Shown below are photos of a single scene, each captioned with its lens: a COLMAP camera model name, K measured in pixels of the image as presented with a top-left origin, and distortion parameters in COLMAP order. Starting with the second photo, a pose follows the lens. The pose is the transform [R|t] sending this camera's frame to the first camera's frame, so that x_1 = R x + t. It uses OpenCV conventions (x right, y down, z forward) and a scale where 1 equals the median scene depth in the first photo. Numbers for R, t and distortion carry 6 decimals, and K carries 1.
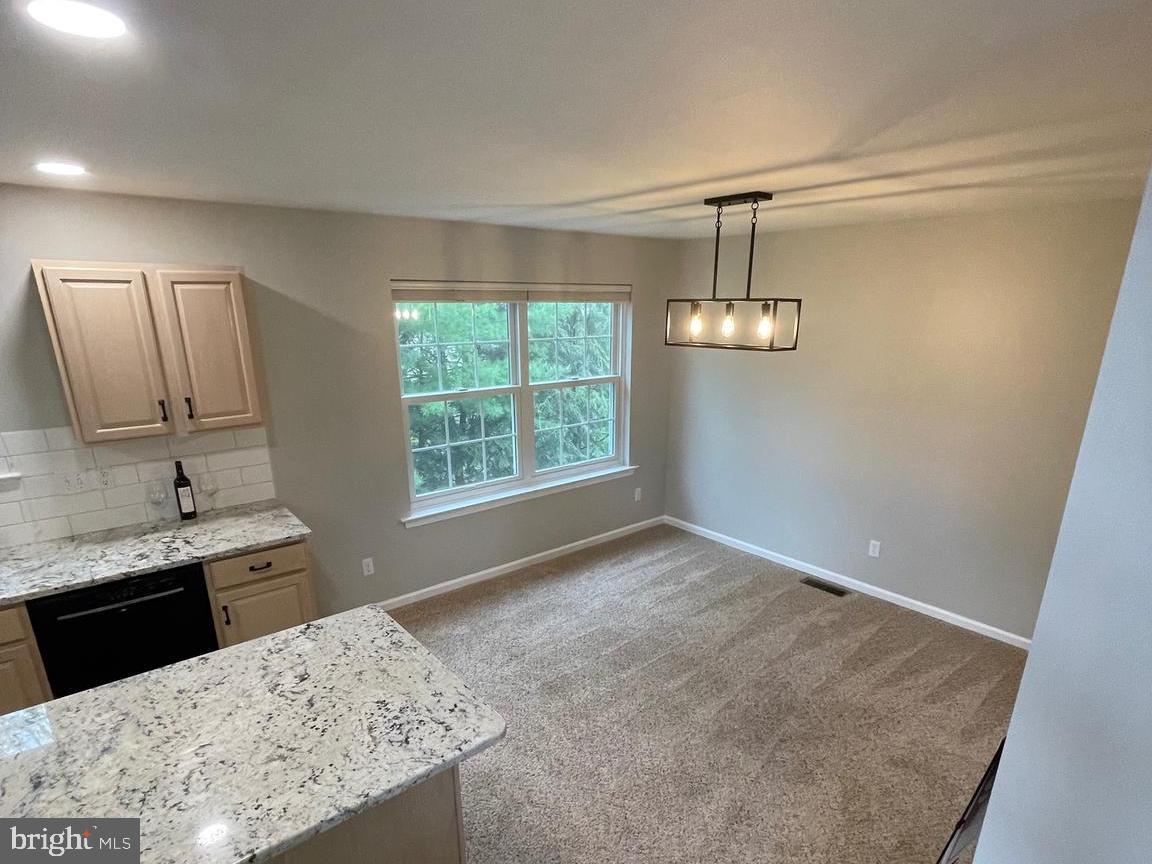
lens RADIAL K [[463.8, 0, 576.0], [0, 463.8, 432.0], [0, 0, 1]] dist [-0.014957, 0.000615]
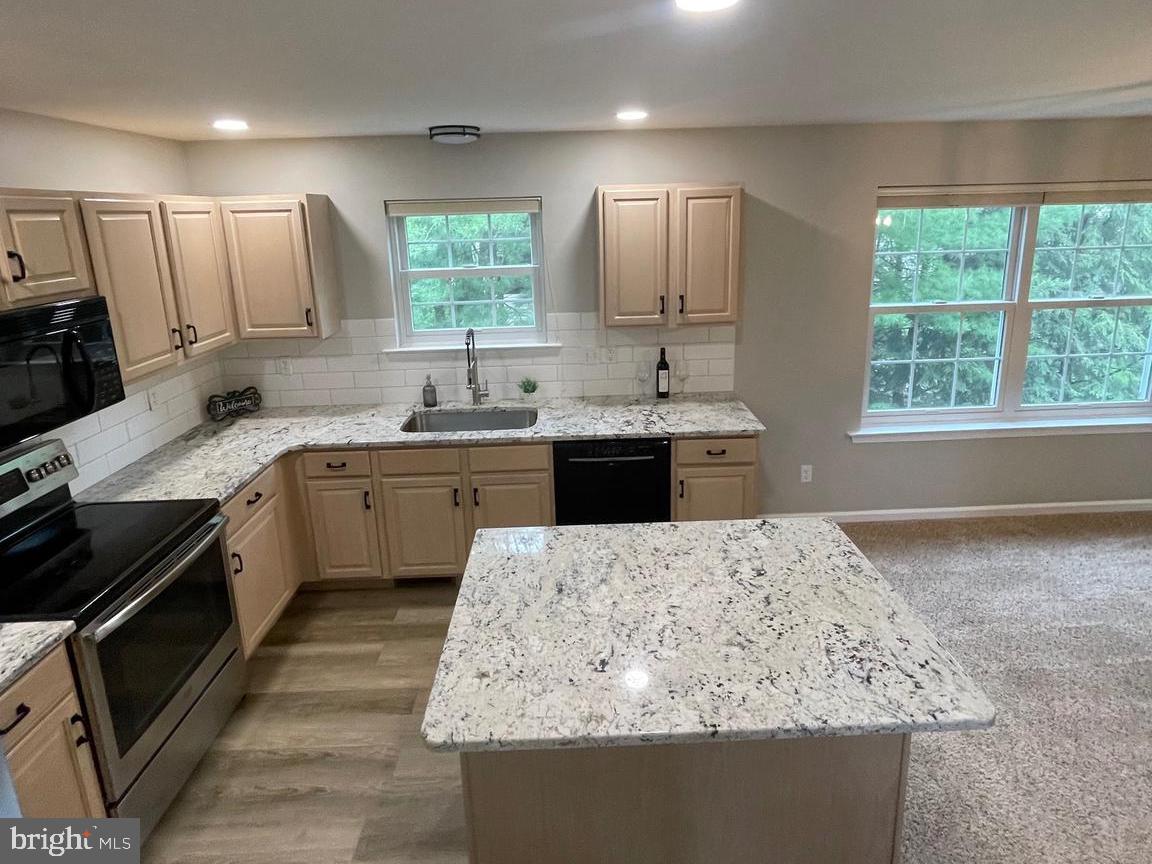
lens RADIAL K [[466.0, 0, 576.0], [0, 466.0, 289.6], [0, 0, 1]] dist [-0.019223, 0.000404]
pose [[0.860143, 0.061476, -0.506335, -0.452825], [-0.095910, 0.994496, -0.042183, -0.011489], [0.500954, 0.084846, 0.861305, -0.145140]]
